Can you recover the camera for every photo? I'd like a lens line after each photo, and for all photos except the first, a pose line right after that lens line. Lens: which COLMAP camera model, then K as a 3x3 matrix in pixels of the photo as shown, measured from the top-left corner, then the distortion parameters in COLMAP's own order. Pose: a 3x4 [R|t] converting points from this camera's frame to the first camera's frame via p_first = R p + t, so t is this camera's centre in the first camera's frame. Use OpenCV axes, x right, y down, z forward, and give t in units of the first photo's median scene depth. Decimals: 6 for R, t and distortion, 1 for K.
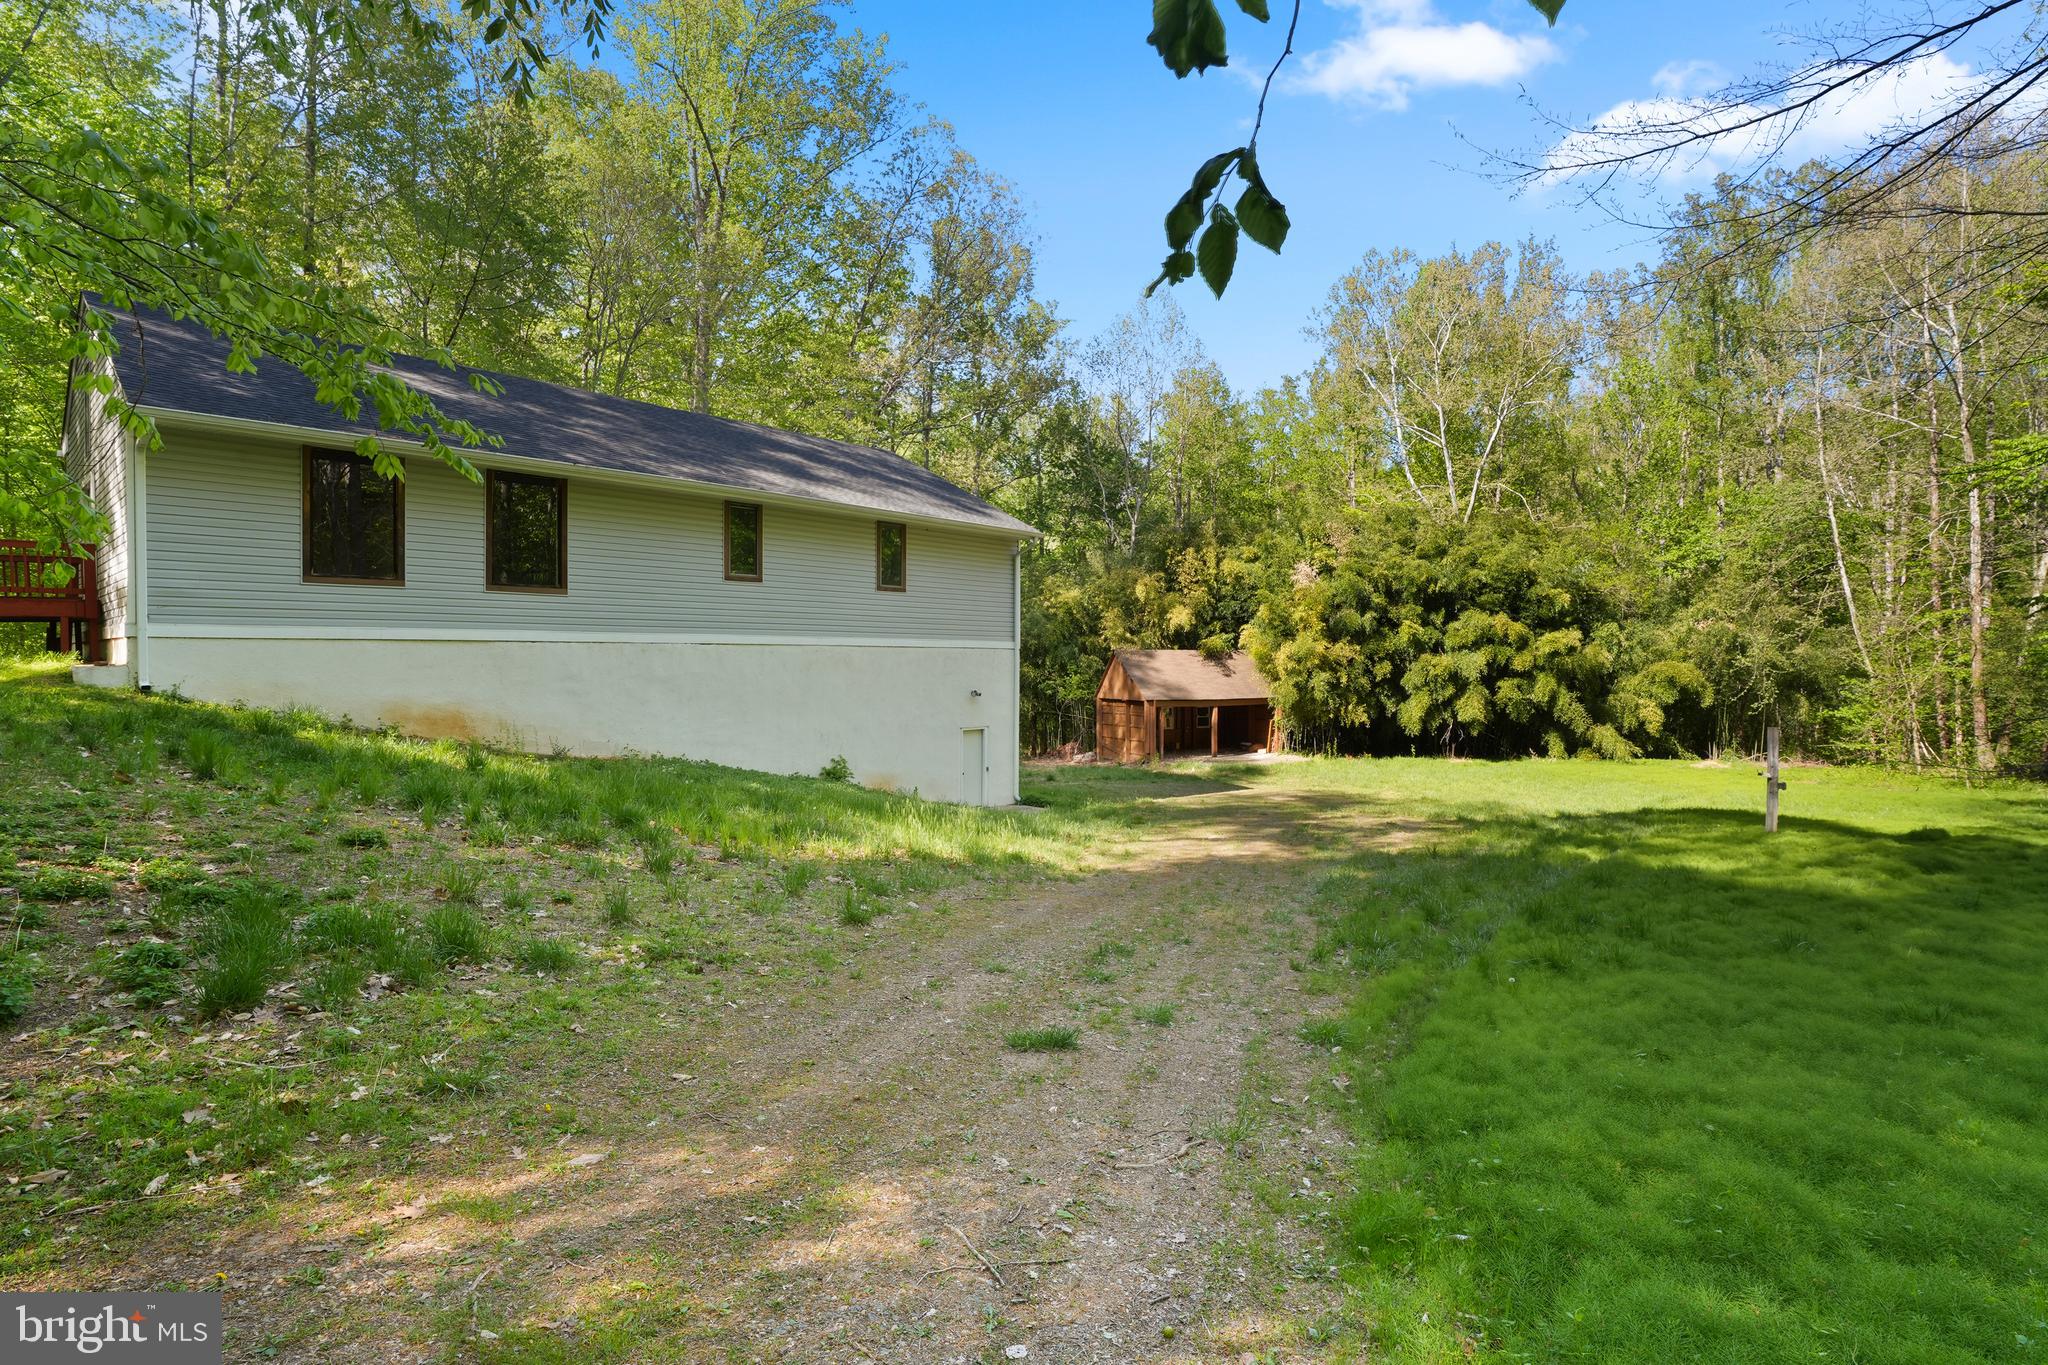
lens RADIAL K [[1112.4, 0, 1002.2], [0, 1112.4, 683.8], [0, 0, 1]] dist [-0.093996, 0.057592]
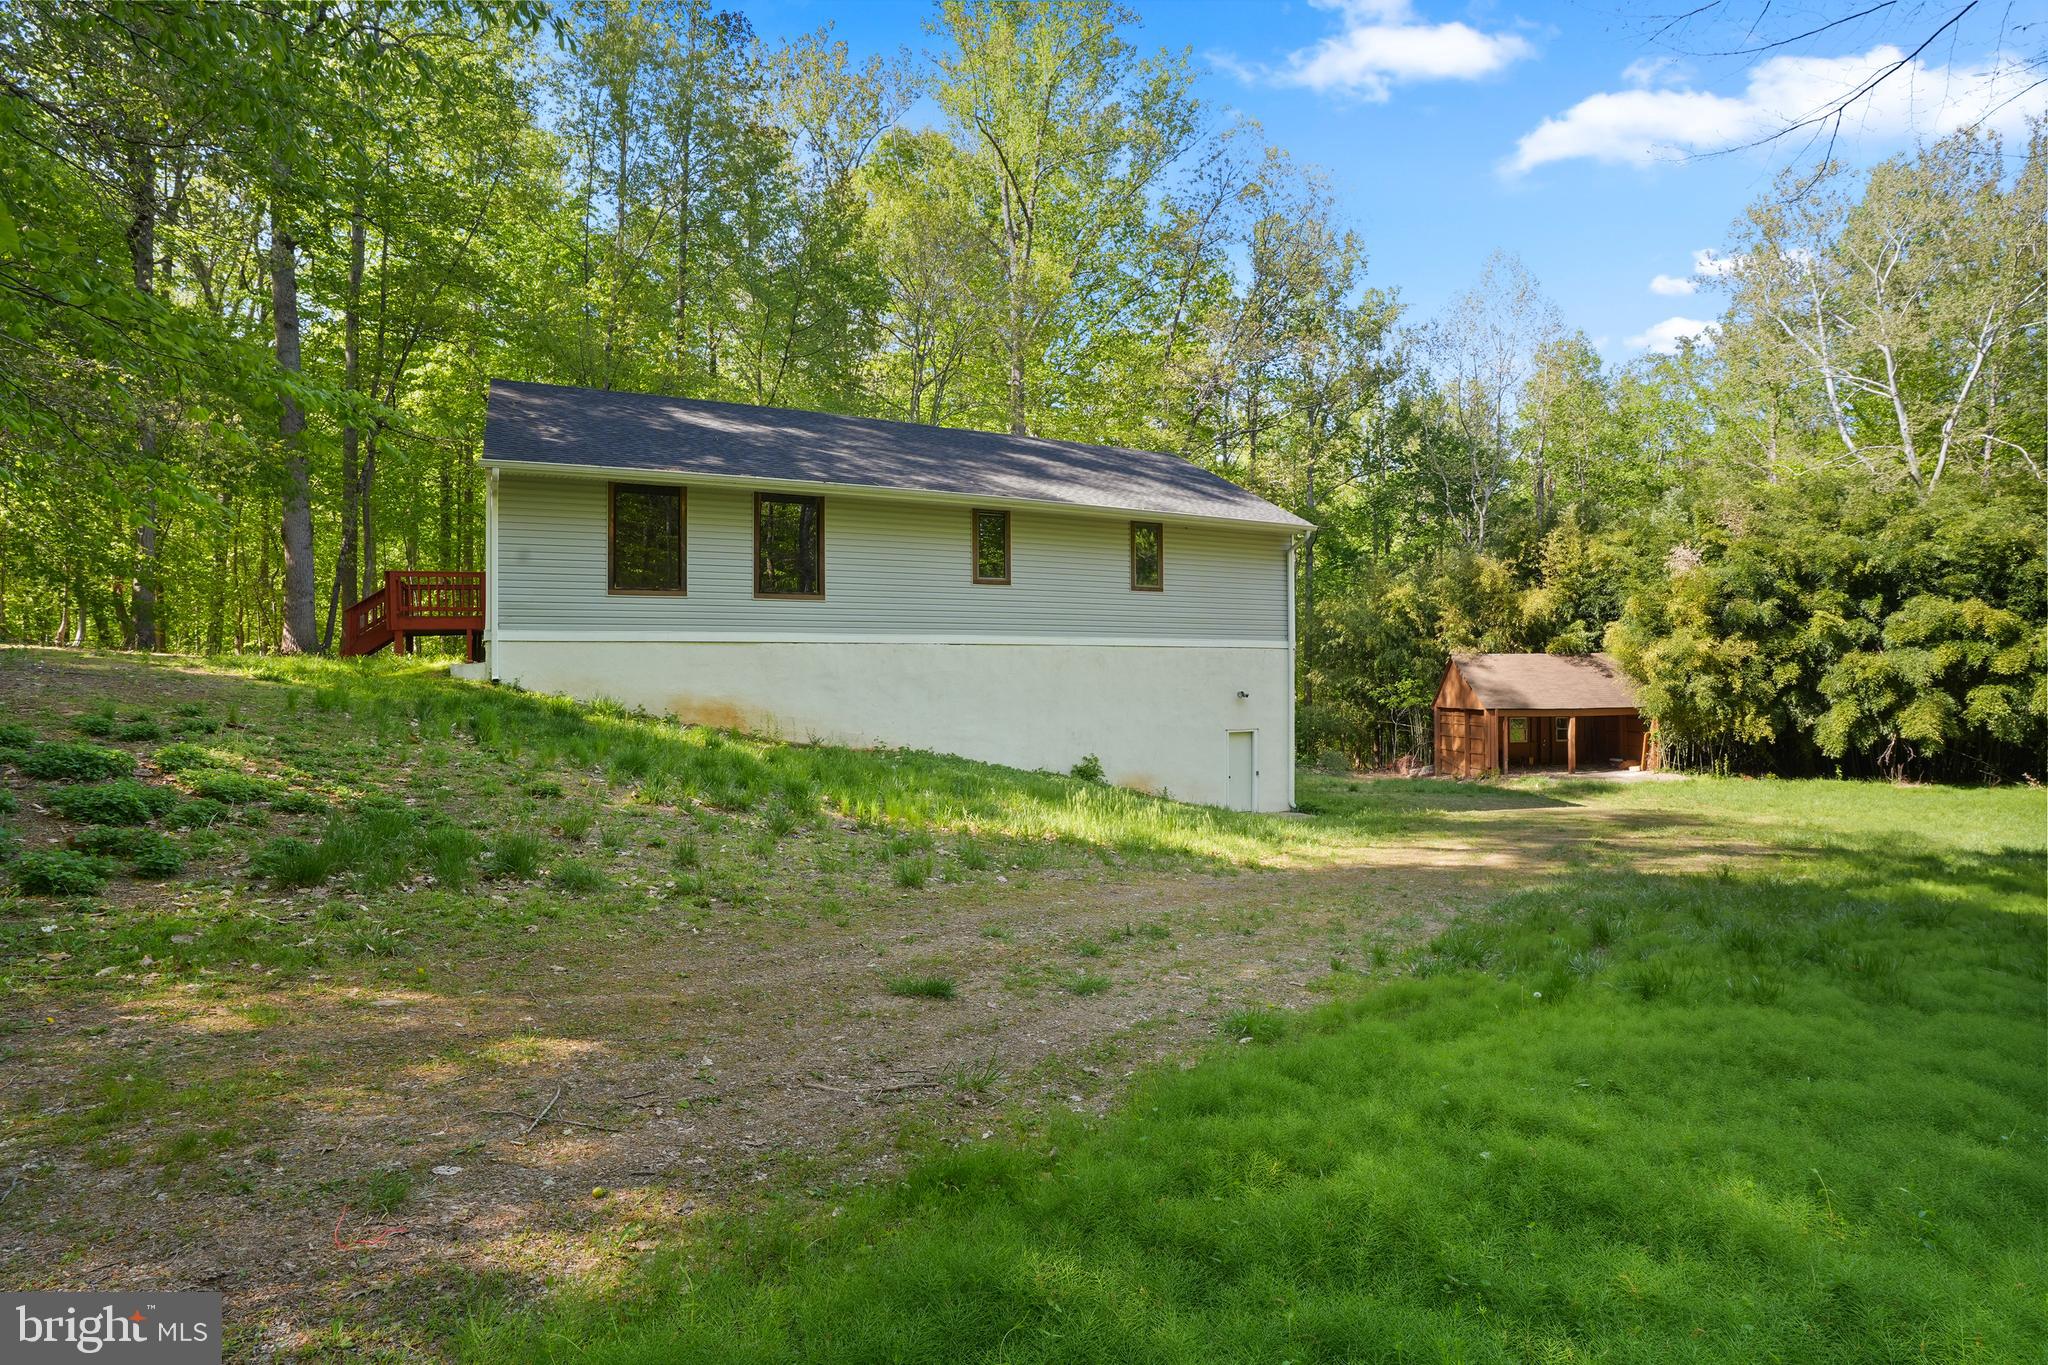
lens RADIAL K [[1112.4, 0, 1002.2], [0, 1112.4, 683.8], [0, 0, 1]] dist [-0.093996, 0.057592]
pose [[0.917051, -0.006496, -0.398717, 0.125998], [-0.003444, 0.999701, -0.024210, 0.017428], [0.398755, 0.023575, 0.916754, 0.024419]]
